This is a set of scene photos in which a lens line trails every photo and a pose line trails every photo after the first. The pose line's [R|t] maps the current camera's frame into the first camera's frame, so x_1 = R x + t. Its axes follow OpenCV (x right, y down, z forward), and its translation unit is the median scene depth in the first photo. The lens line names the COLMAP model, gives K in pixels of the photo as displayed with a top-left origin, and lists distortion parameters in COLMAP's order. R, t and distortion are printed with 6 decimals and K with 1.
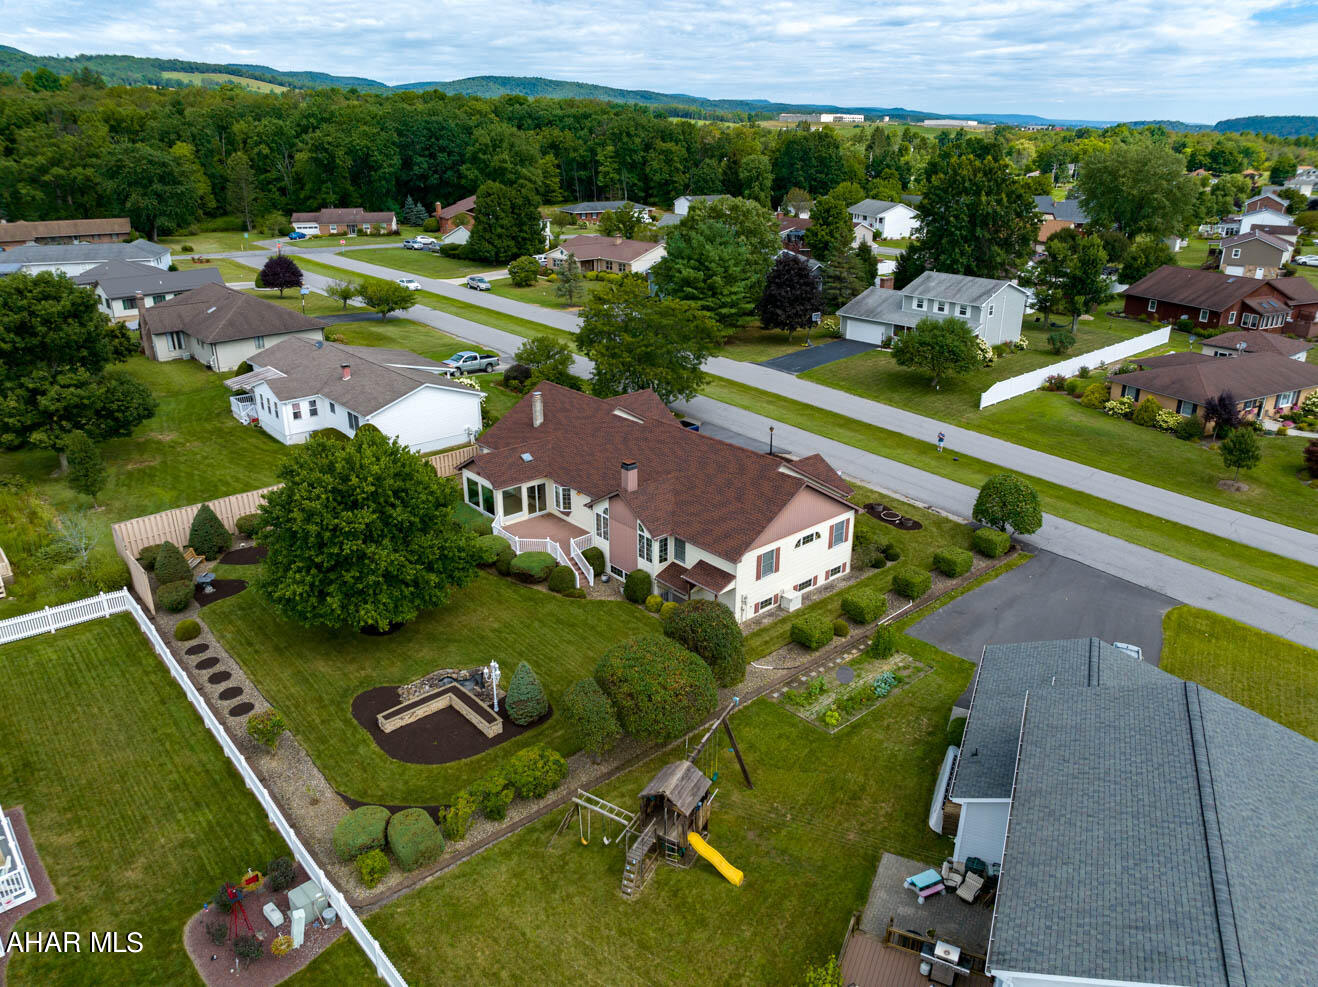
lens RADIAL K [[930.9, 0, 659.0], [0, 930.9, 493.5], [0, 0, 1]] dist [-0.047474, 0.030149]
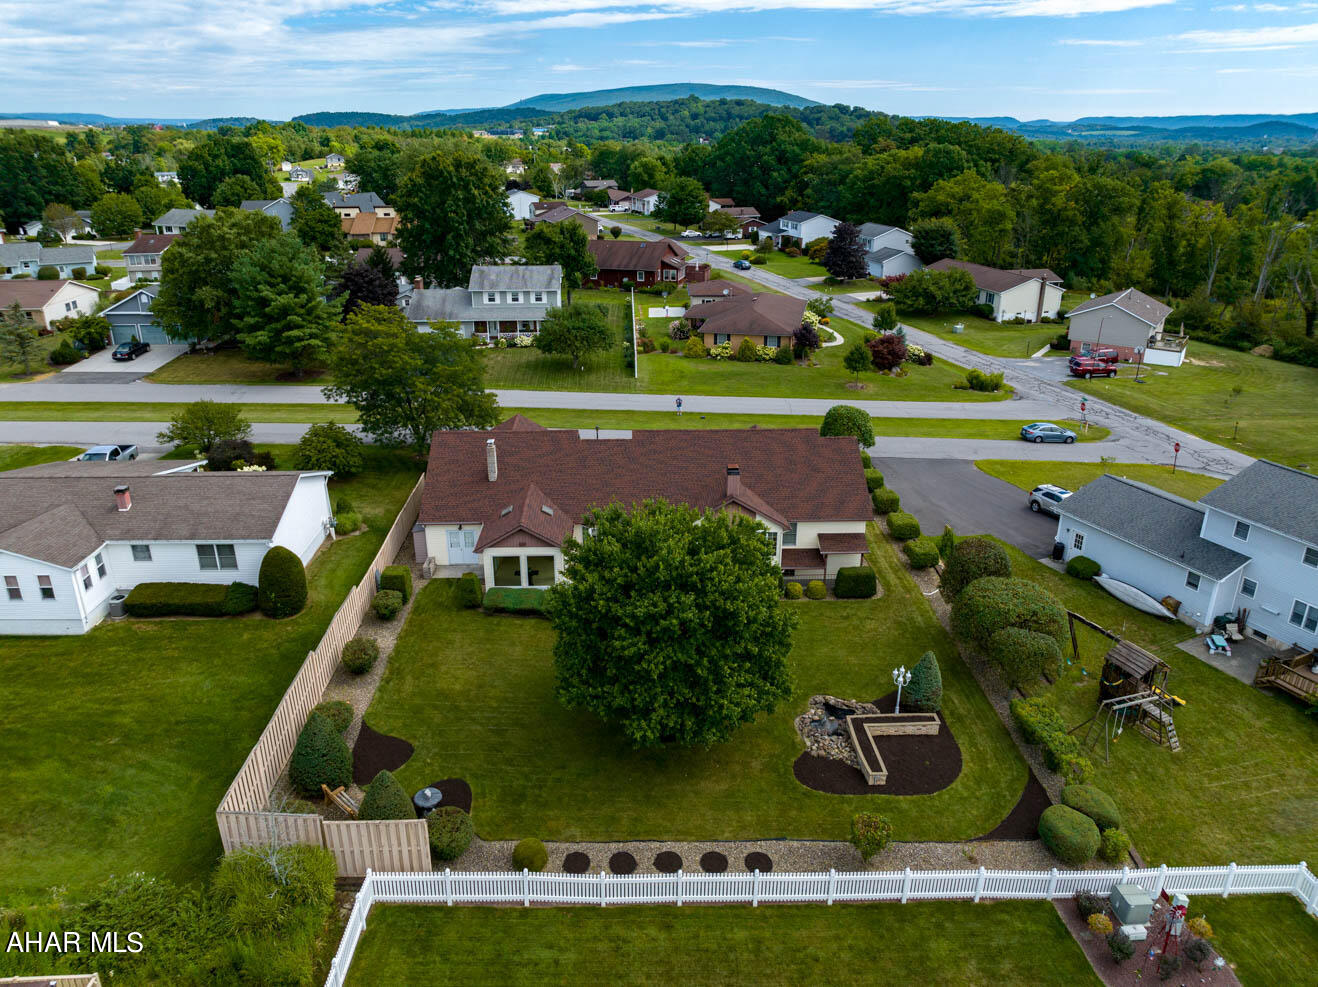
lens RADIAL K [[930.9, 0, 659.0], [0, 930.9, 493.5], [0, 0, 1]] dist [-0.047474, 0.030149]
pose [[0.637954, -0.285888, 0.715040, -0.686340], [0.284283, 0.950379, 0.126345, -0.133021], [-0.715680, 0.122671, 0.687571, 0.333946]]
